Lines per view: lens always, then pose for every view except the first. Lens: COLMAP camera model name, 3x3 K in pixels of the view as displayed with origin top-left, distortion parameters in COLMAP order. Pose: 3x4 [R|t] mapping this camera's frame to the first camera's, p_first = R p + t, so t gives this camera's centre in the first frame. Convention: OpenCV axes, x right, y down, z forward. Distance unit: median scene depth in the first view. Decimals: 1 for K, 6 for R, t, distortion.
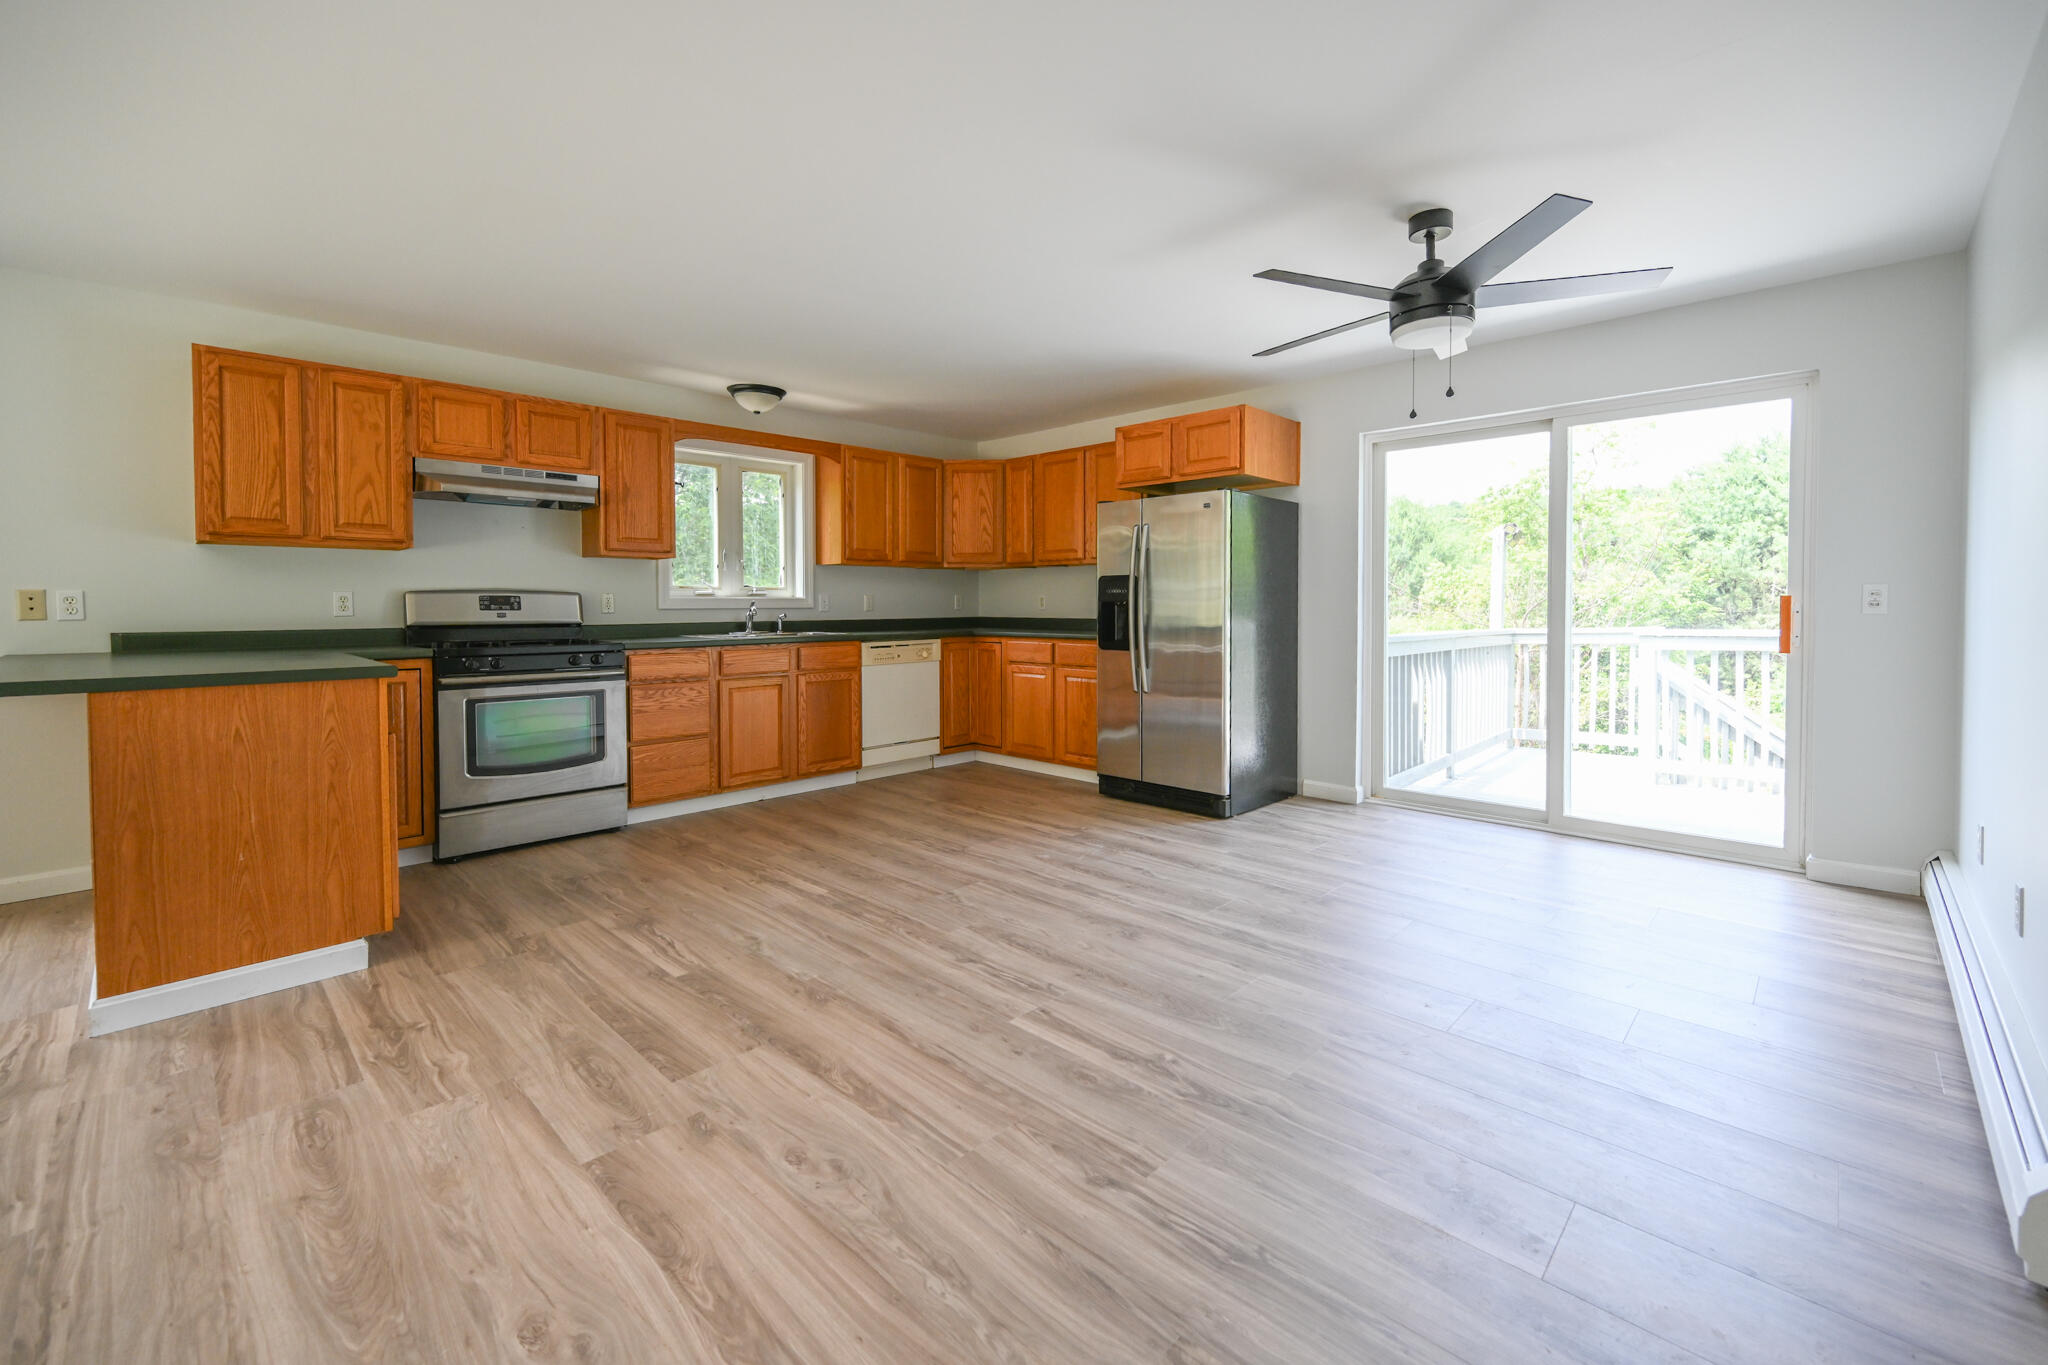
lens RADIAL K [[829.6, 0, 1079.1], [0, 829.6, 629.6], [0, 0, 1]] dist [0.000144, 0.000065]
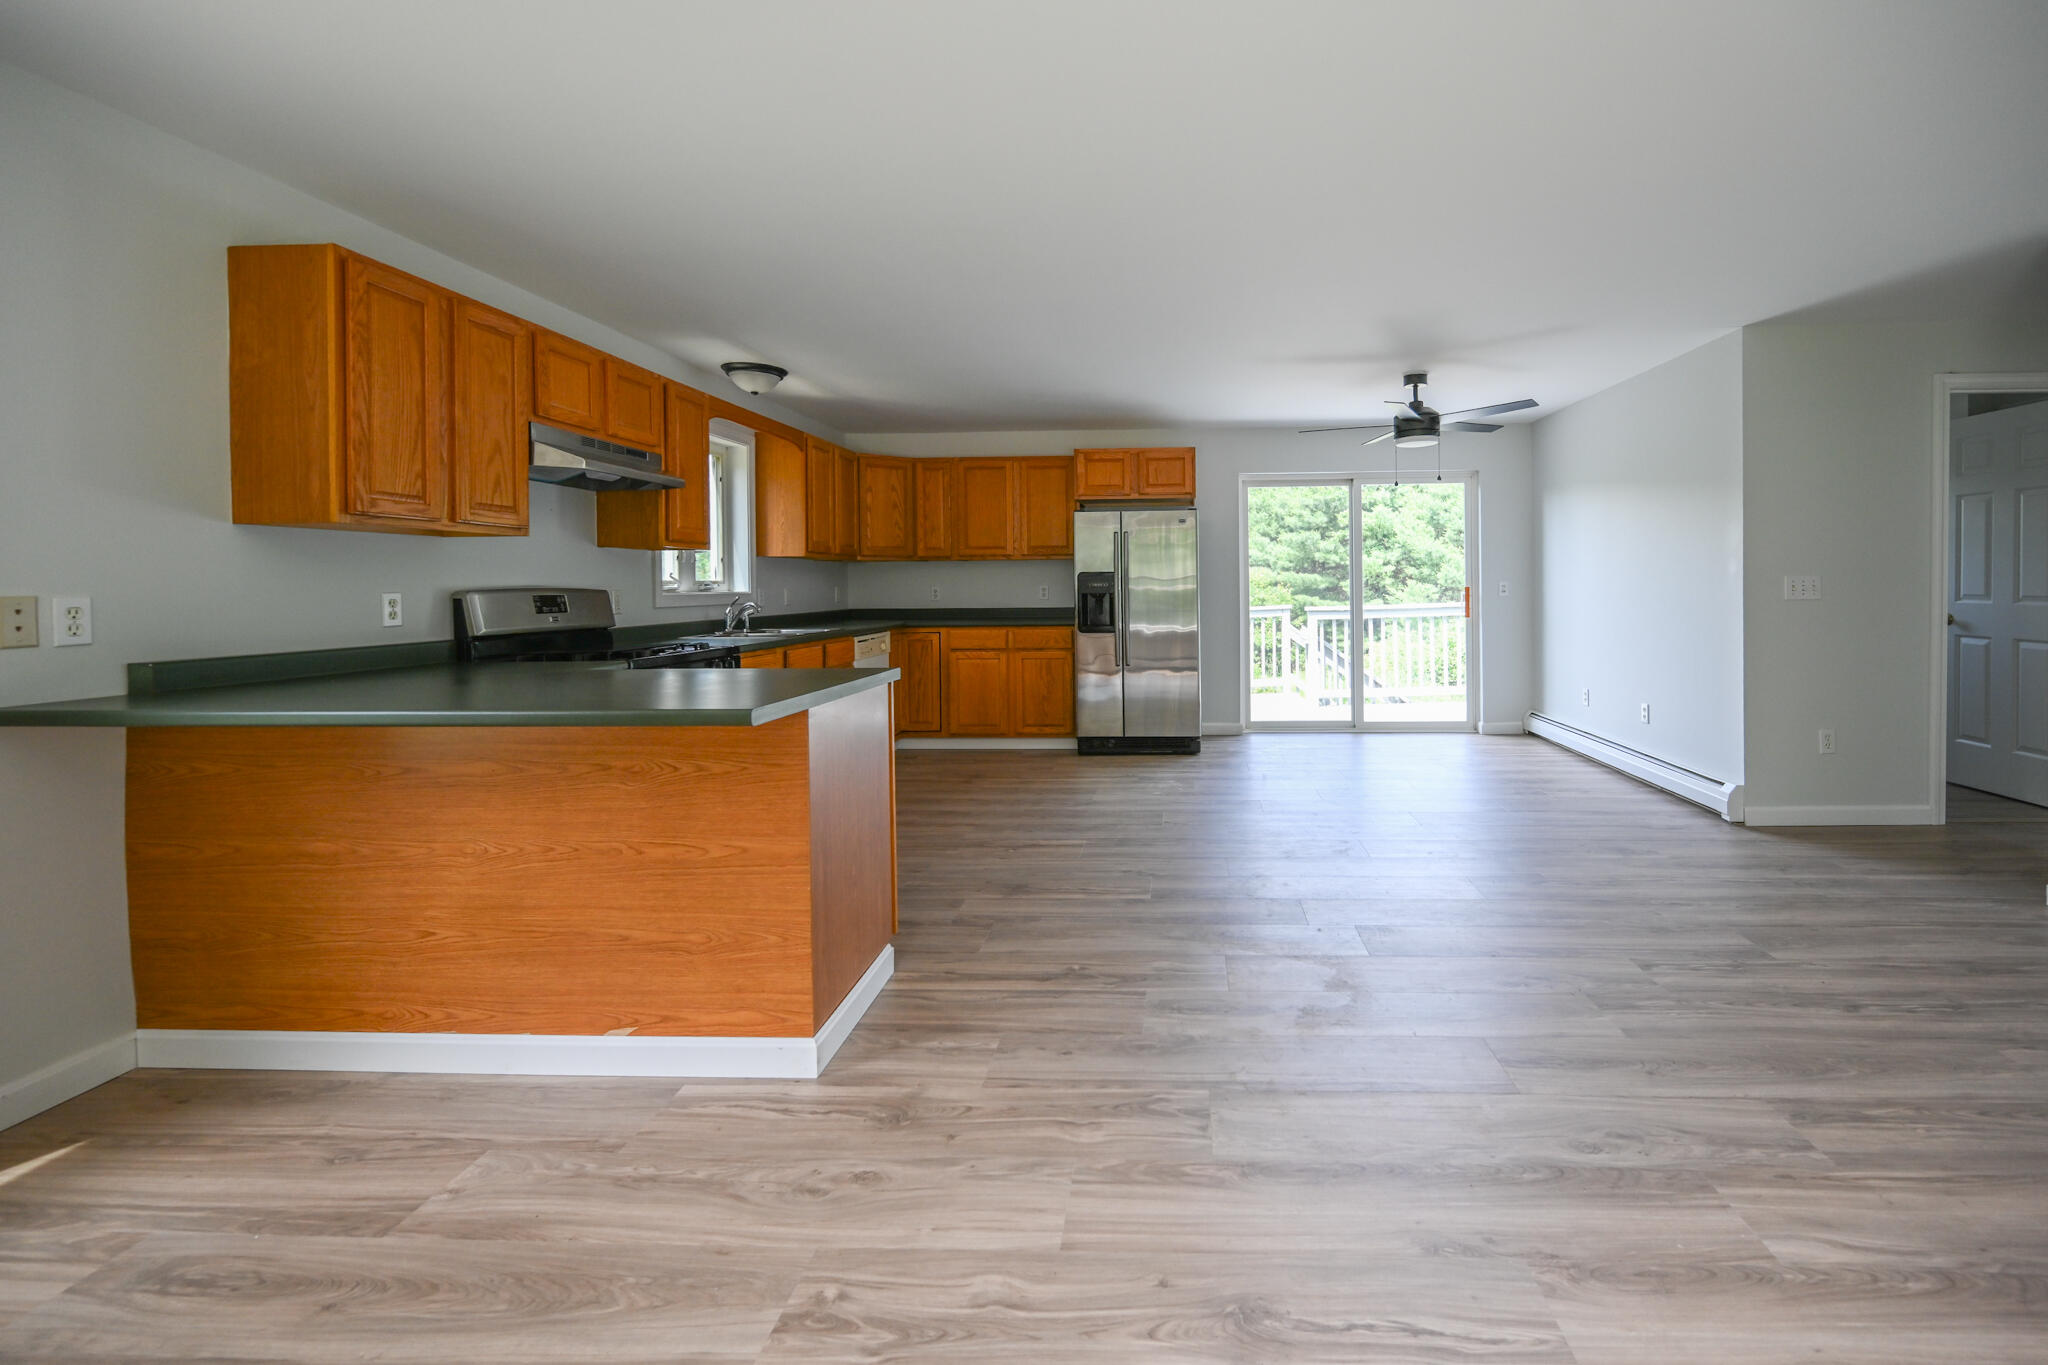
lens RADIAL K [[802.0, 0, 1185.2], [0, 802.0, 598.8], [0, 0, 1]] dist [-0.000331, 0.000071]
pose [[0.762401, -0.015383, 0.646922, -0.787285], [0.027685, 0.999577, -0.008858, -0.014479], [-0.646512, 0.024663, 0.762505, 0.017651]]
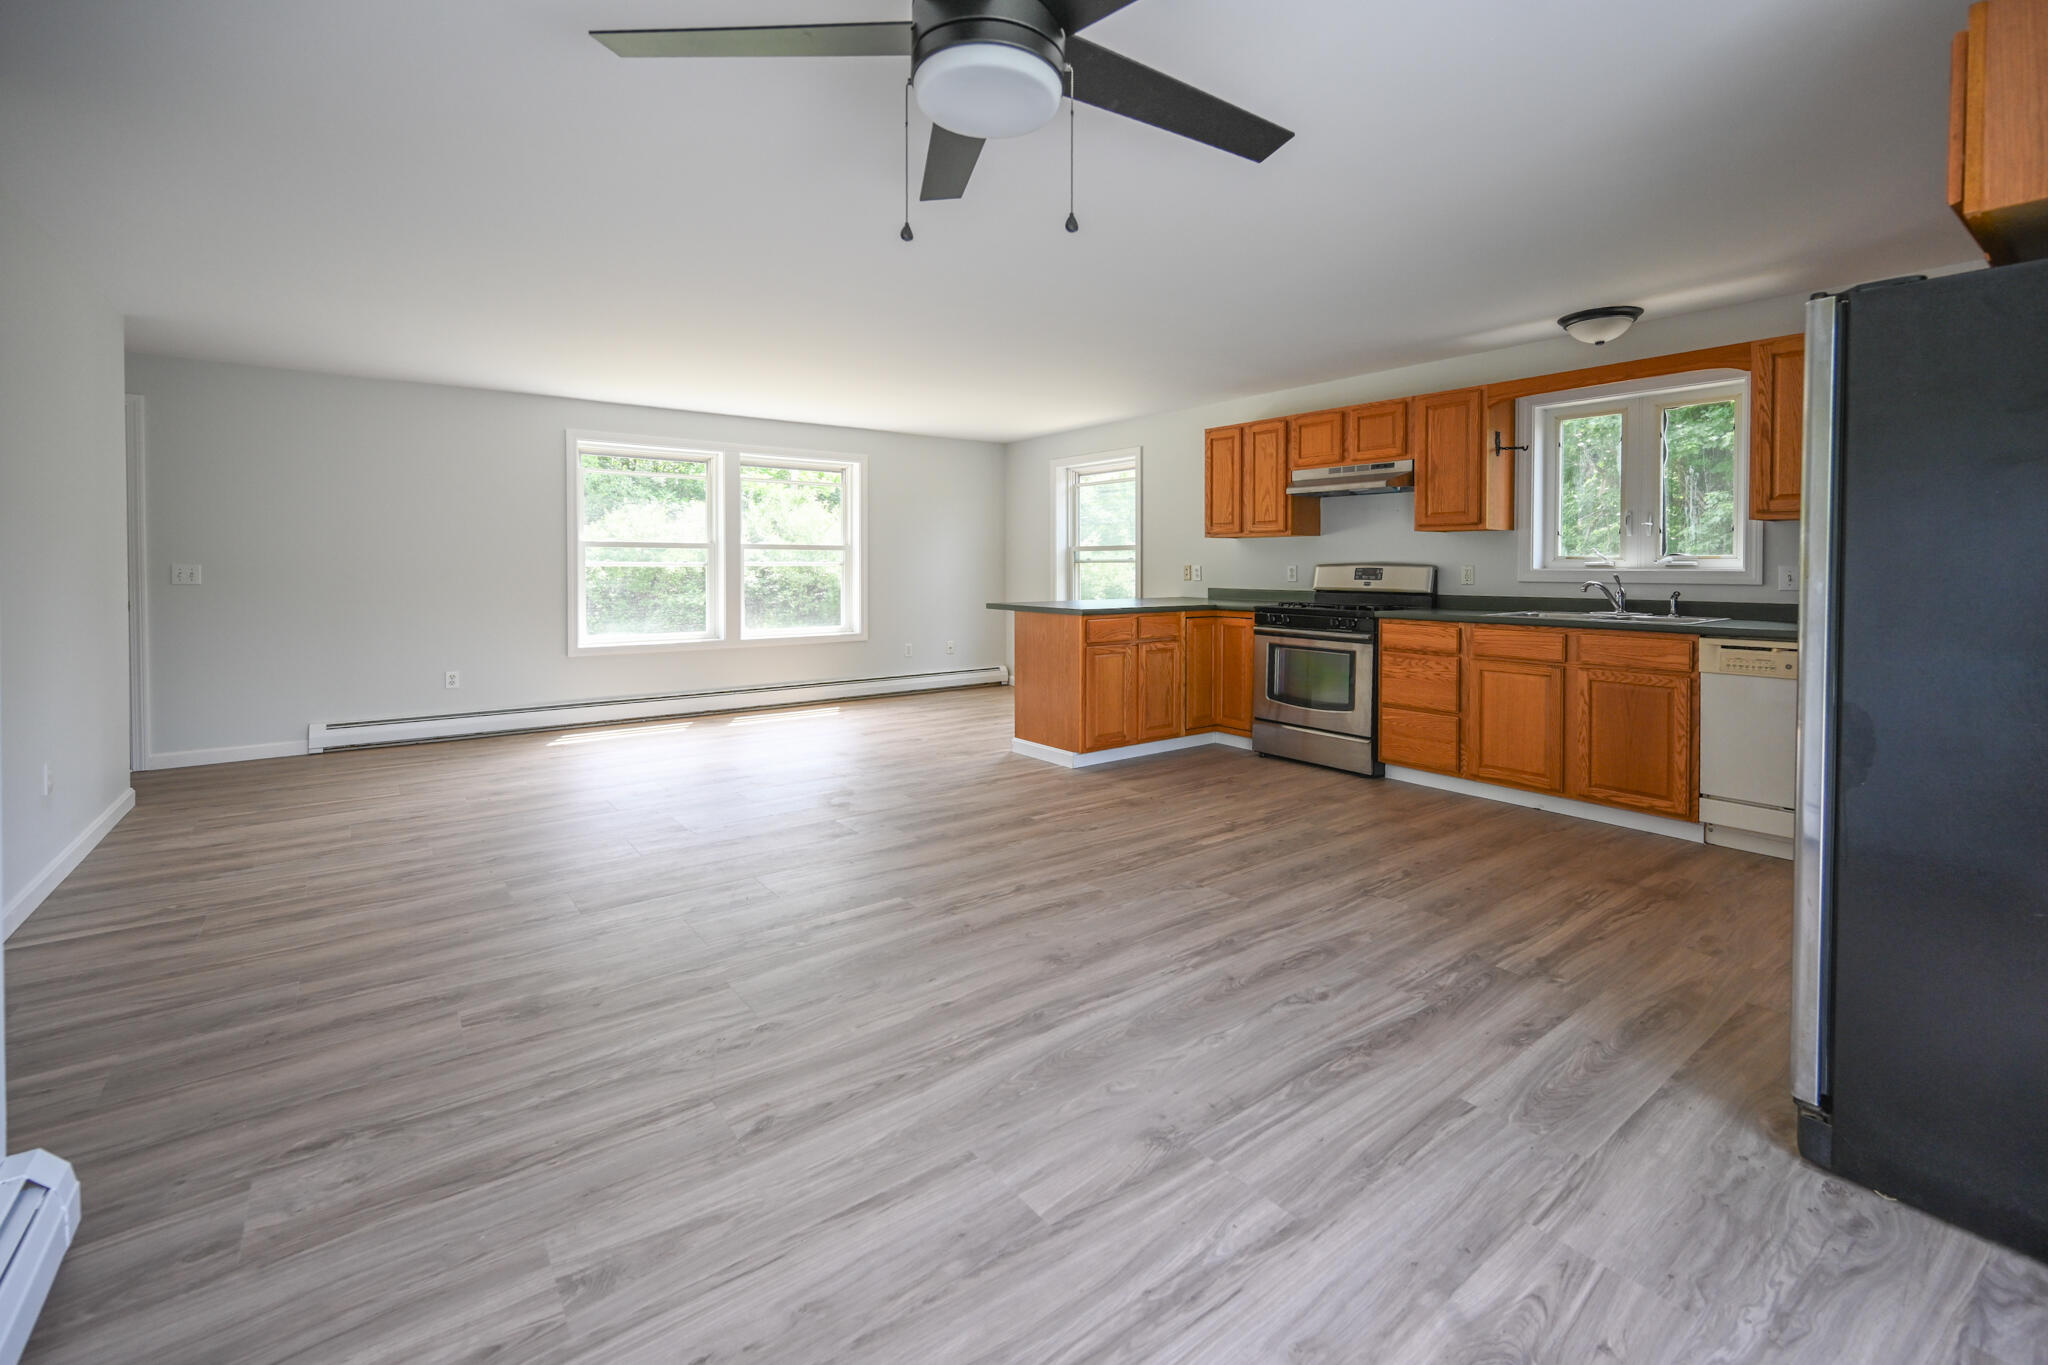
lens RADIAL K [[881.9, 0, 1092.8], [0, 881.9, 581.7], [0, 0, 1]] dist [-0.001415, -0.000109]
pose [[-0.148908, 0.021157, -0.988625, 0.716462], [-0.033439, 0.999092, 0.026417, -0.044285], [0.988285, 0.036992, -0.148066, 0.849261]]
